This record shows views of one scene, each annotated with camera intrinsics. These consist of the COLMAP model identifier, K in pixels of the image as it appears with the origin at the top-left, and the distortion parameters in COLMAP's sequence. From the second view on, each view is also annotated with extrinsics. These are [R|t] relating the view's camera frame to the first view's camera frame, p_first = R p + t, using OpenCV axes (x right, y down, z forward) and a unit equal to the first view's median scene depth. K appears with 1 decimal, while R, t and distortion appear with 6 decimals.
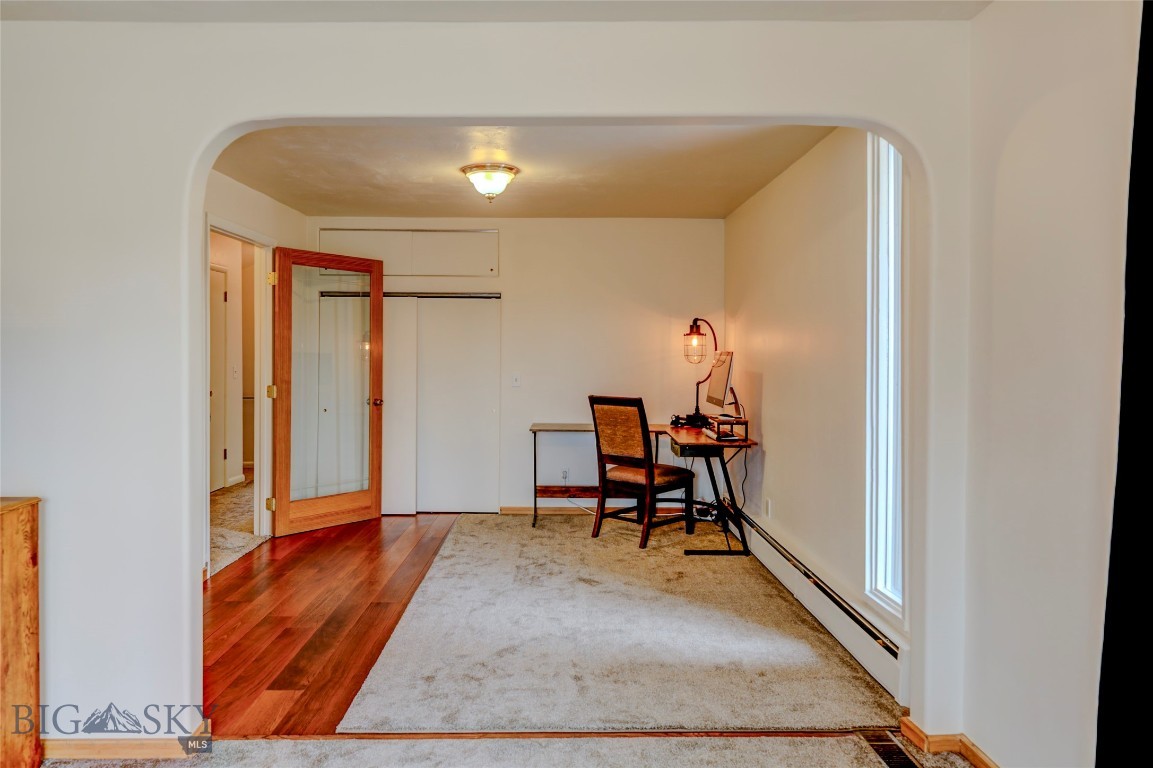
lens RADIAL K [[765.7, 0, 574.4], [0, 765.7, 362.3], [0, 0, 1]] dist [0.004019, -0.001804]
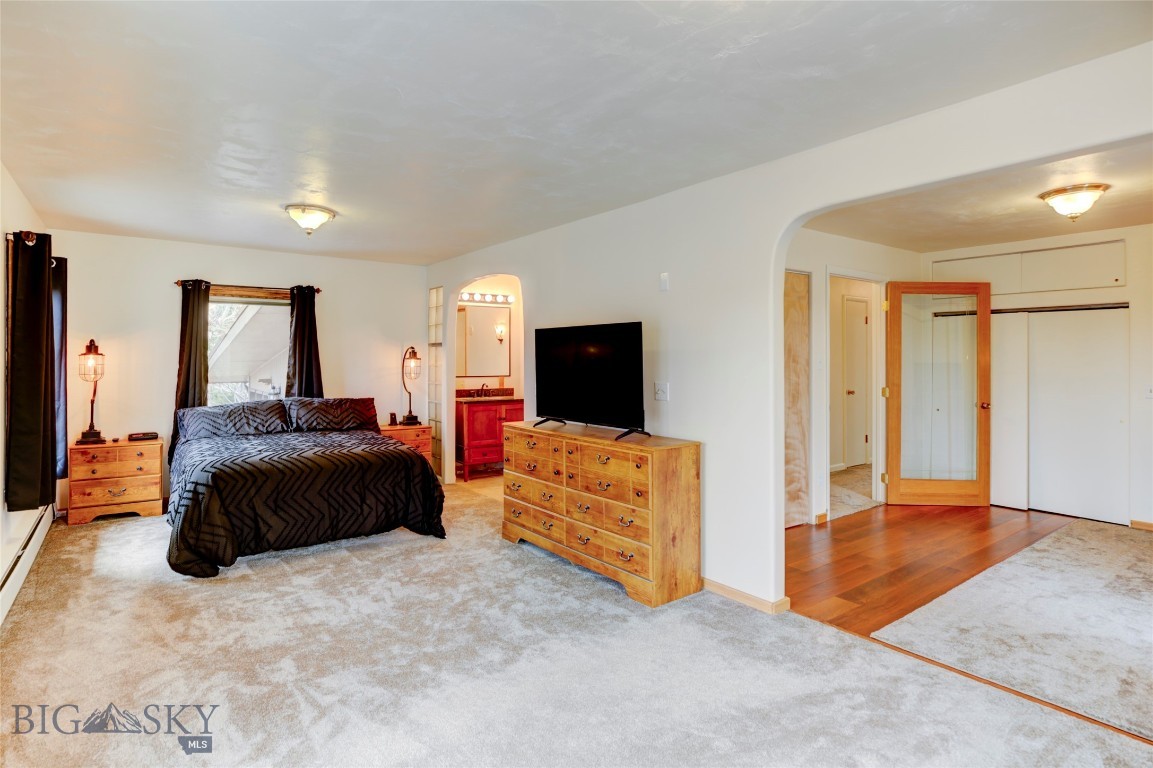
lens RADIAL K [[604.1, 0, 575.5], [0, 604.1, 361.0], [0, 0, 1]] dist [-0.001034, -0.000681]
pose [[0.596508, 0.000473, -0.802607, 0.152690], [-0.011521, 0.999902, -0.007974, -0.001007], [0.802524, 0.014004, 0.596455, -0.054205]]
